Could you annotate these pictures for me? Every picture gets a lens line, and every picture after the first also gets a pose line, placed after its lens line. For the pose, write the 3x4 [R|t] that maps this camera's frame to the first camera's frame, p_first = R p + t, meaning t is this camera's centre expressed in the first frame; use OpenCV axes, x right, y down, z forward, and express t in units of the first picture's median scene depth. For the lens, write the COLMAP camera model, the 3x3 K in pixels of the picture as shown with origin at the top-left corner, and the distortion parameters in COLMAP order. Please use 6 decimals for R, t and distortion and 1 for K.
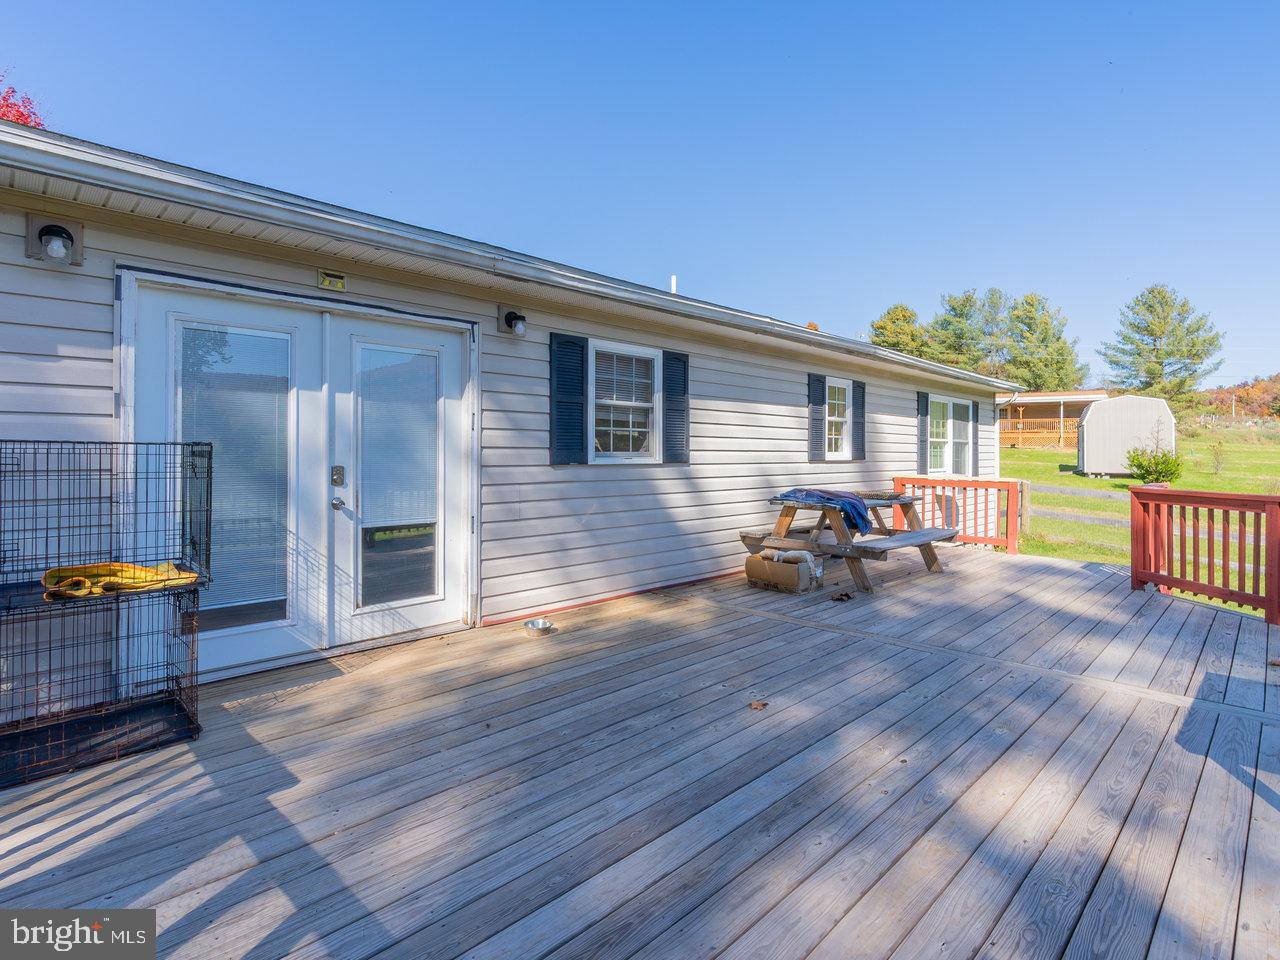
lens RADIAL K [[656.6, 0, 647.6], [0, 656.6, 453.9], [0, 0, 1]] dist [-0.002098, -0.000073]
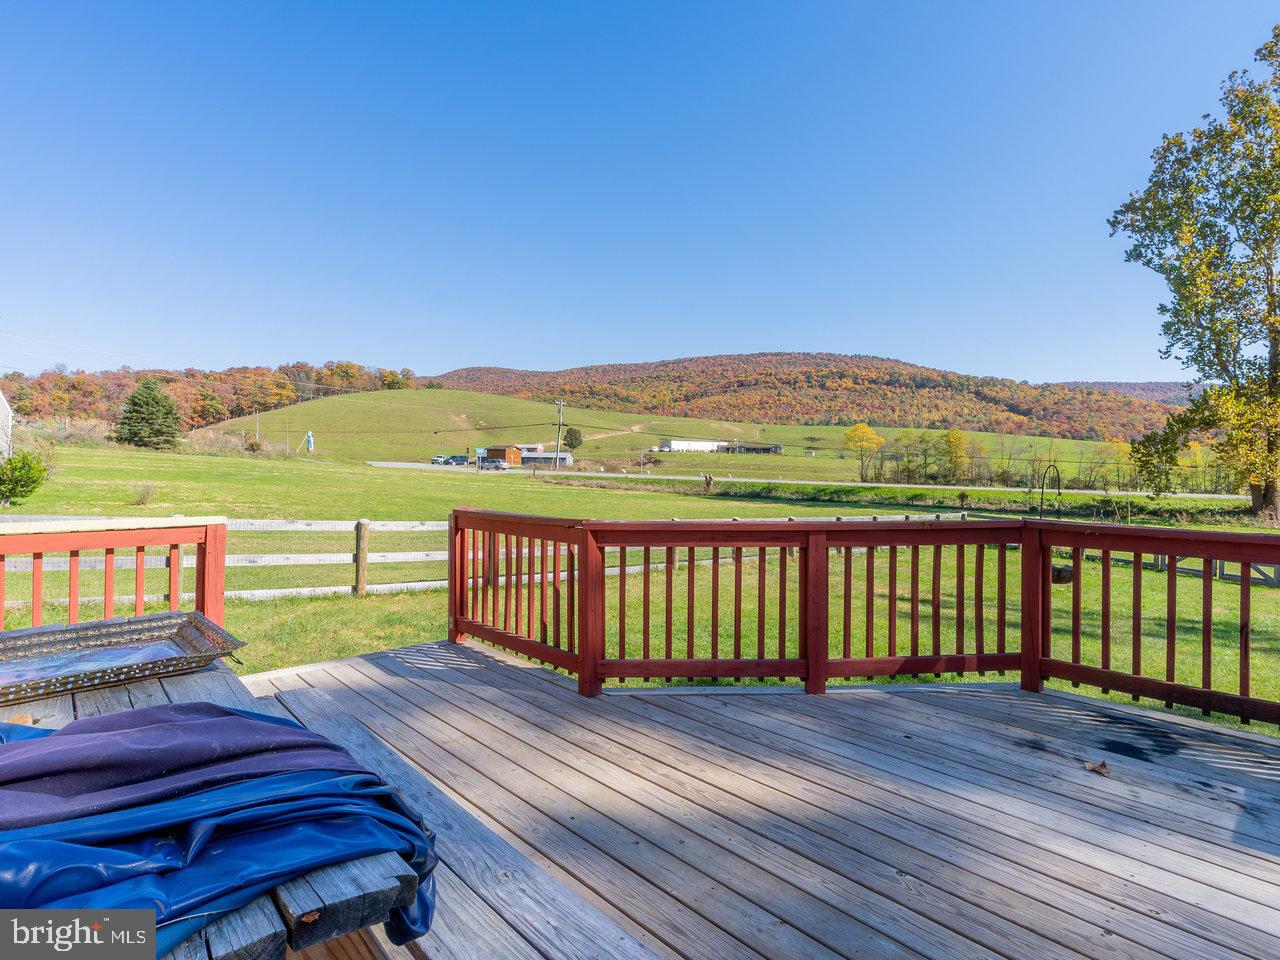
lens RADIAL K [[666.5, 0, 645.5], [0, 666.5, 467.2], [0, 0, 1]] dist [-0.018842, 0.007576]
pose [[0.030305, -0.011904, 0.999470, 0.160132], [-0.007898, 0.999895, 0.012148, -0.007676], [-0.999510, -0.008262, 0.030208, 1.013988]]
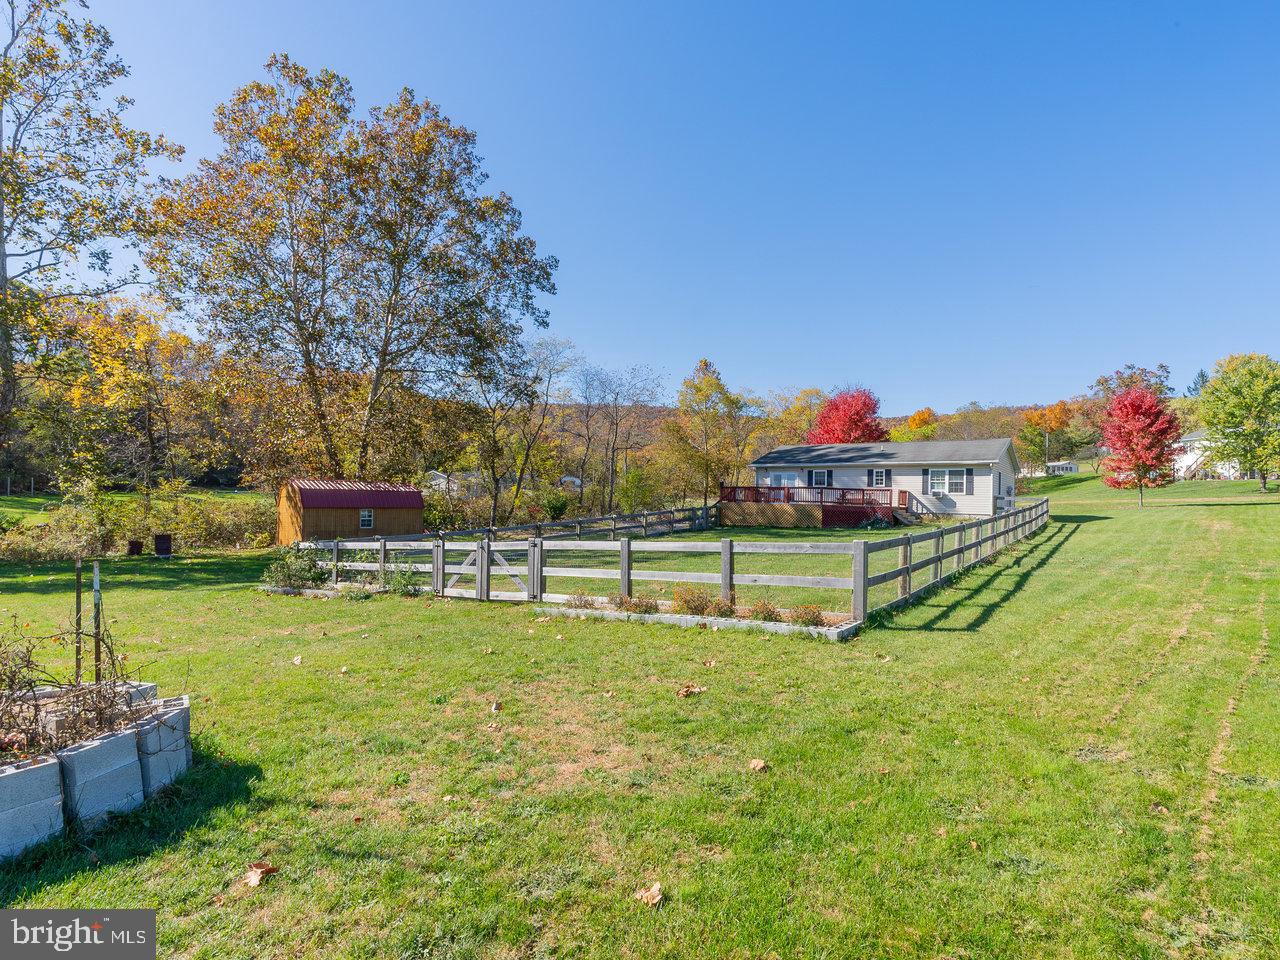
lens RADIAL K [[678.4, 0, 657.3], [0, 678.4, 497.7], [0, 0, 1]] dist [-0.003028, 0.000631]
pose [[0.175989, -0.010445, -0.984337, 7.049379], [-0.024143, 0.999597, -0.014924, 0.290665], [0.984096, 0.026391, 0.175666, -2.085223]]
